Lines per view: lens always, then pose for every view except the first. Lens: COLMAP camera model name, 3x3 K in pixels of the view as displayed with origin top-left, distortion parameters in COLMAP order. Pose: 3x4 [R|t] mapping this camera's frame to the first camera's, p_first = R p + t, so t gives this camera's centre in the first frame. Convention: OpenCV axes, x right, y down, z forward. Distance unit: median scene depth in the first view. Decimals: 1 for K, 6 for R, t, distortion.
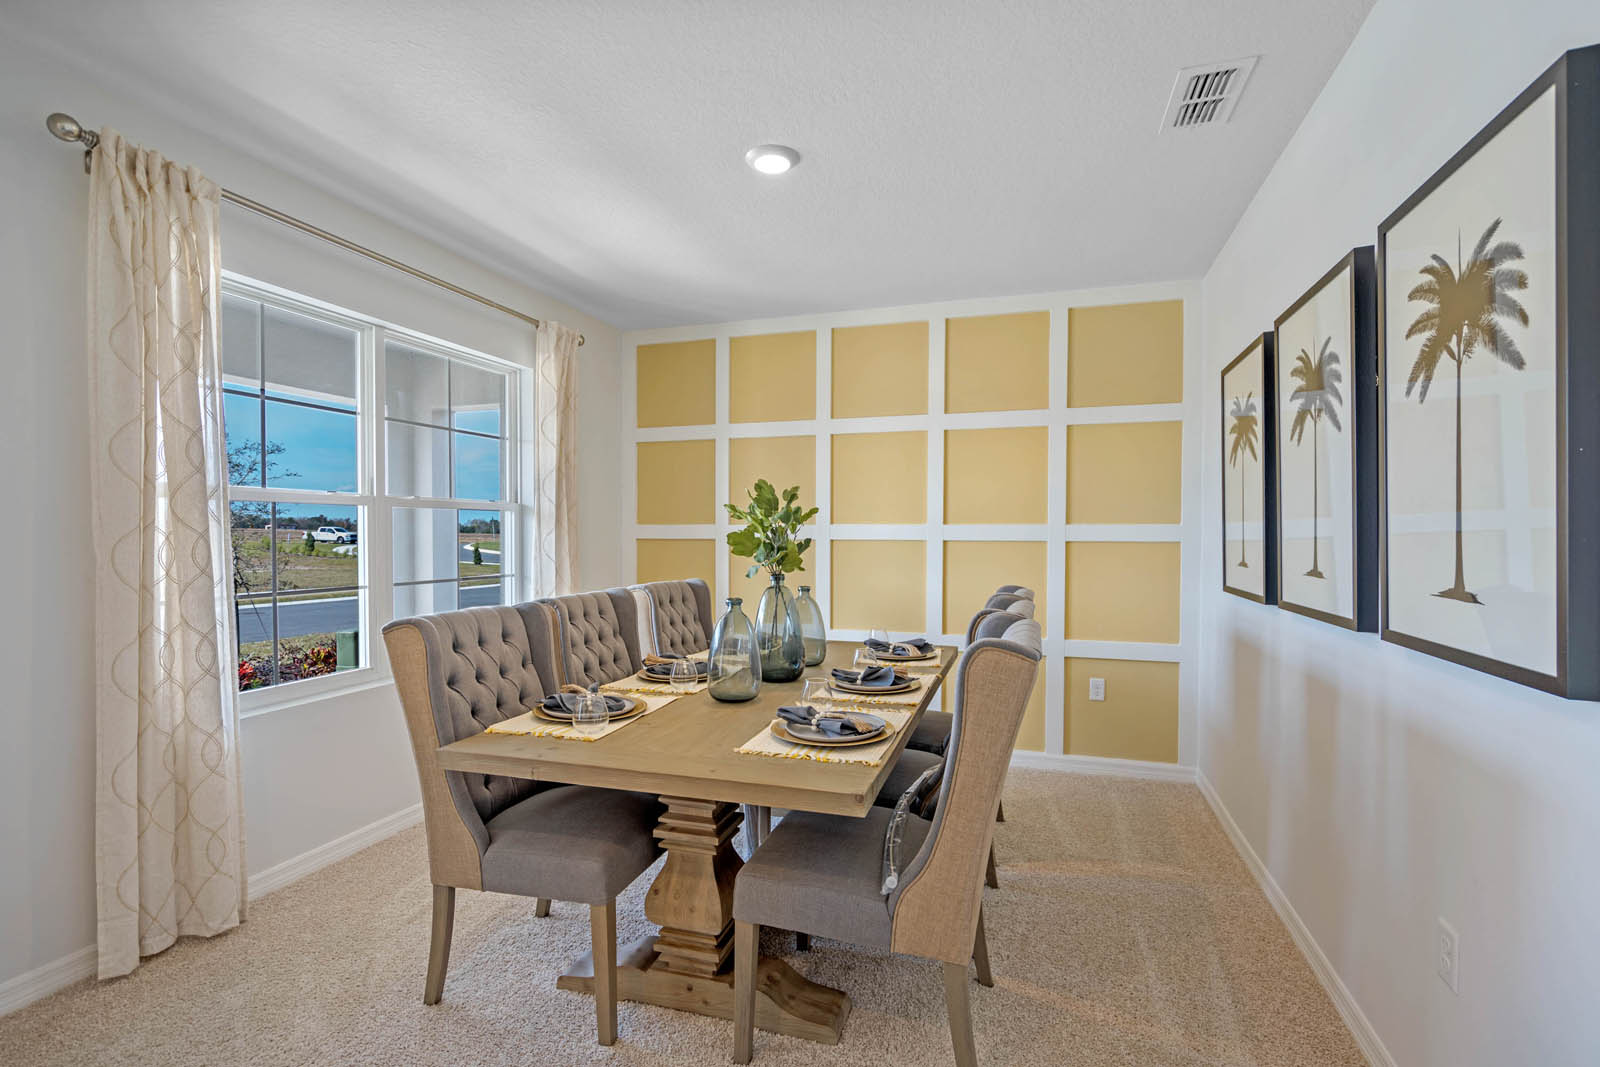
lens RADIAL K [[742.2, 0, 792.4], [0, 742.2, 539.0], [0, 0, 1]] dist [-0.007244, 0.004314]
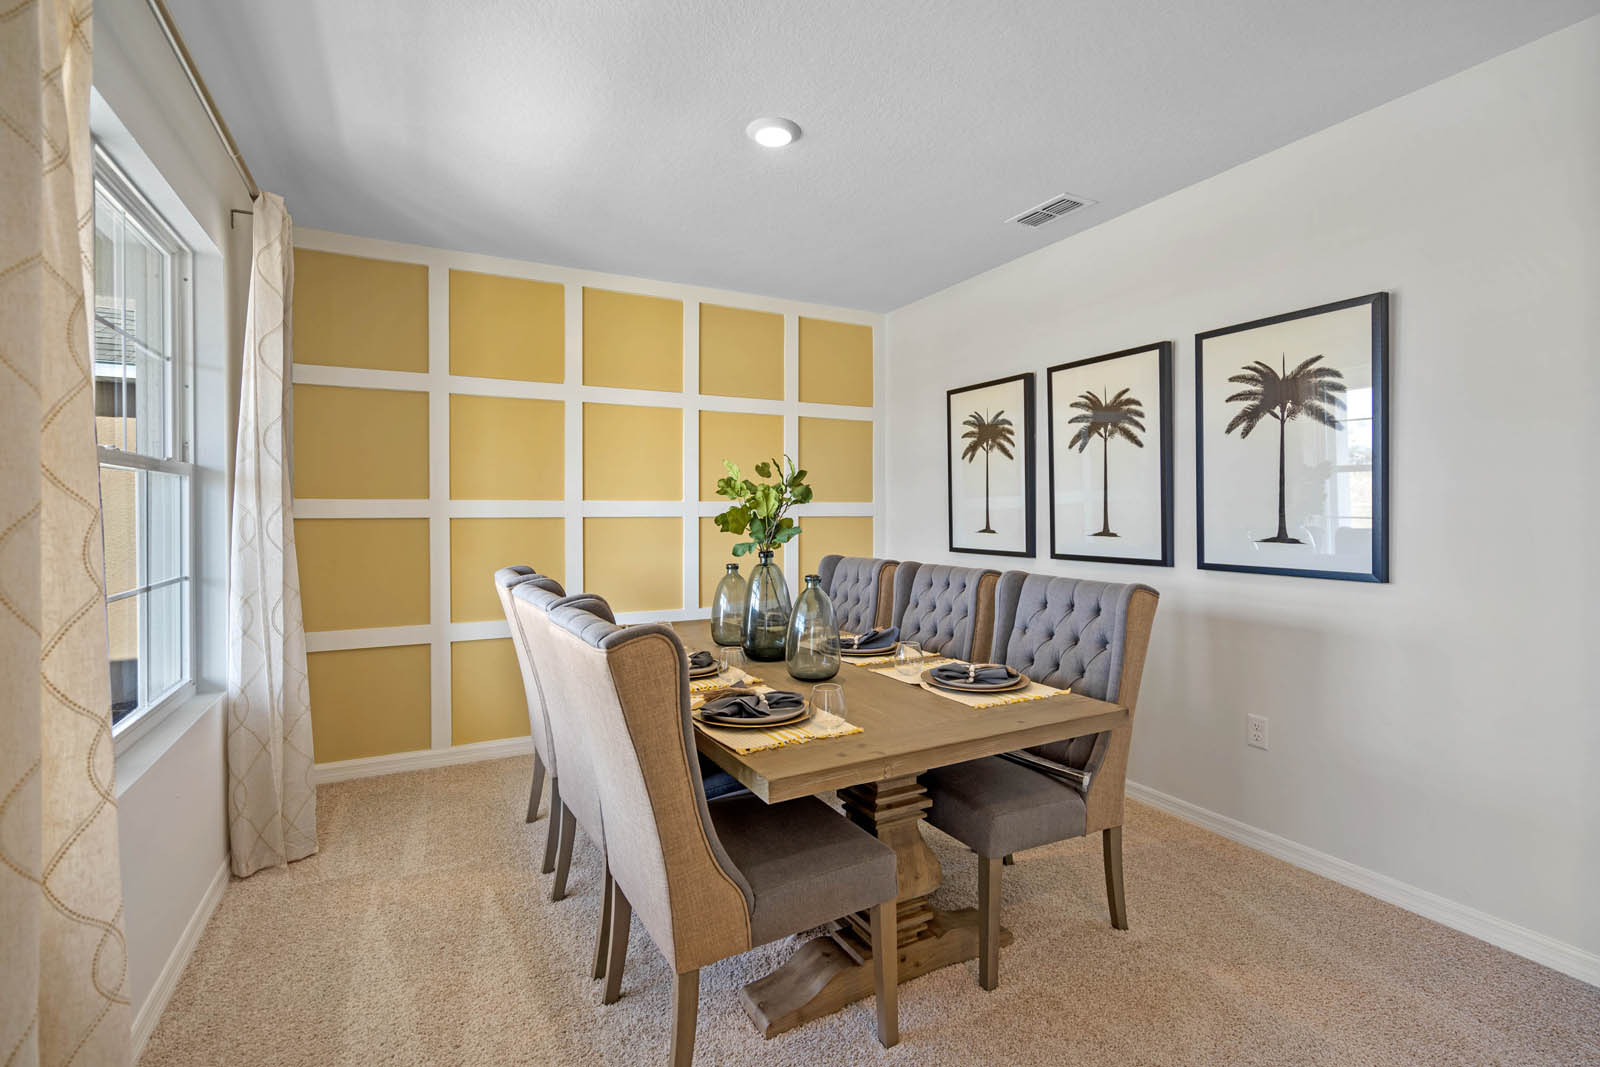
lens RADIAL K [[742.2, 0, 800.0], [0, 742.2, 517.8], [0, 0, 1]] dist [-0.007244, 0.004314]
pose [[0.692465, -0.008828, 0.721397, -0.695096], [0.007311, 0.999960, 0.005219, -0.001653], [-0.721414, 0.001660, 0.692502, 0.284710]]
